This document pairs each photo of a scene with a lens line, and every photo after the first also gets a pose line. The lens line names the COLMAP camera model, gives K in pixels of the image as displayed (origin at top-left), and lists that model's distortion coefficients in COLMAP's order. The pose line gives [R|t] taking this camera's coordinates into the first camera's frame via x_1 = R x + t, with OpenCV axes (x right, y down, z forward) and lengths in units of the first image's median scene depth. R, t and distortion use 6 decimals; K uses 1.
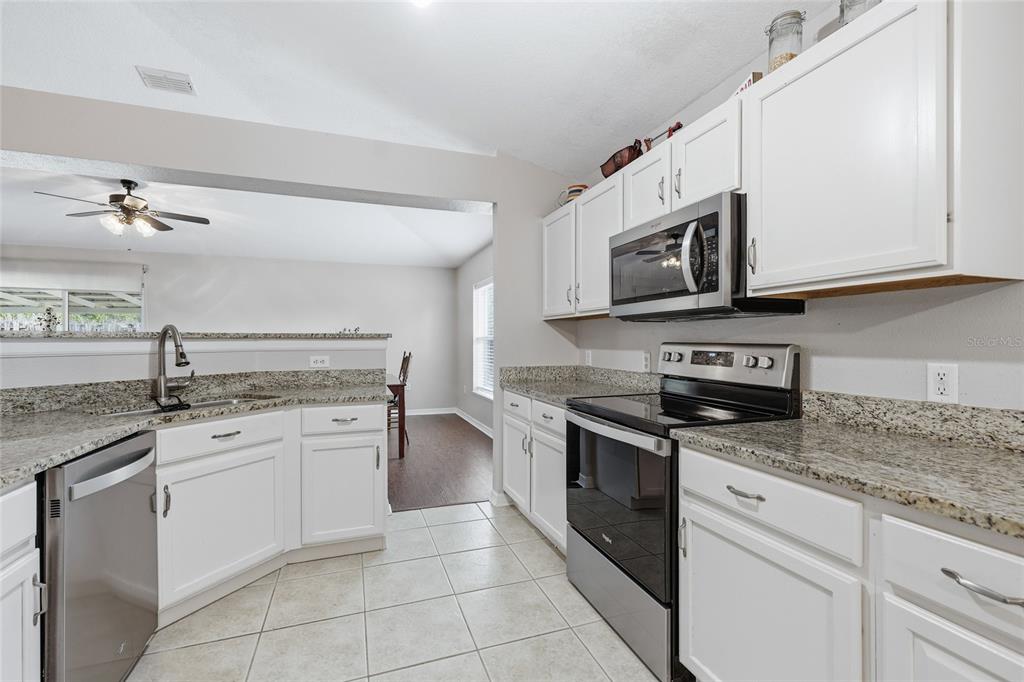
lens RADIAL K [[458.7, 0, 518.3], [0, 458.7, 343.6], [0, 0, 1]] dist [0.003354, 0.000111]
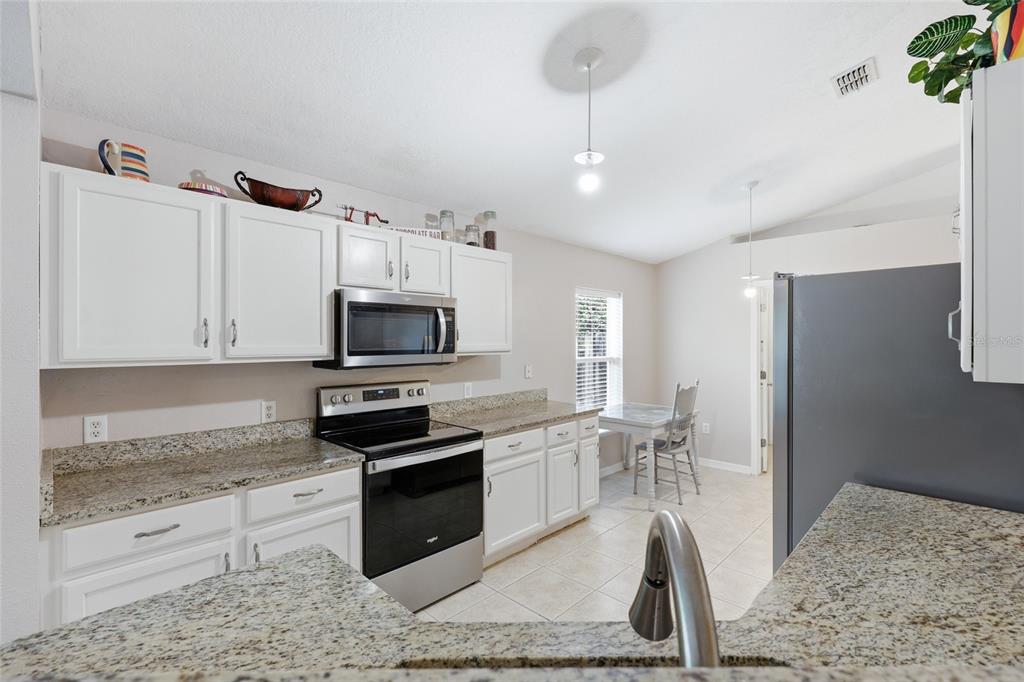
lens RADIAL K [[458.7, 0, 509.4], [0, 458.7, 336.8], [0, 0, 1]] dist [0.003354, 0.000111]
pose [[-0.407776, 0.005350, 0.913066, -0.887319], [0.009754, 0.999951, -0.001503, -0.120938], [-0.913030, 0.008293, -0.407808, 1.067962]]
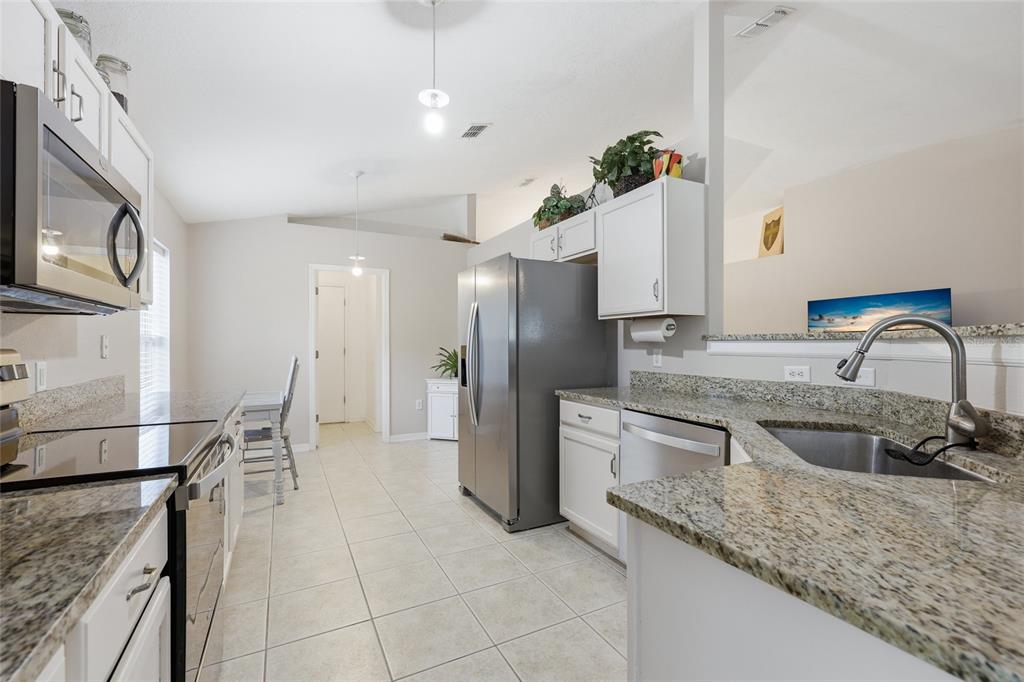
lens RADIAL K [[458.7, 0, 513.4], [0, 458.7, 344.4], [0, 0, 1]] dist [0.003354, 0.000111]
pose [[-0.992109, 0.003032, -0.125342, -0.158958], [0.002160, 0.999972, 0.007097, -0.007510], [0.125360, 0.006771, -0.992088, 1.445203]]
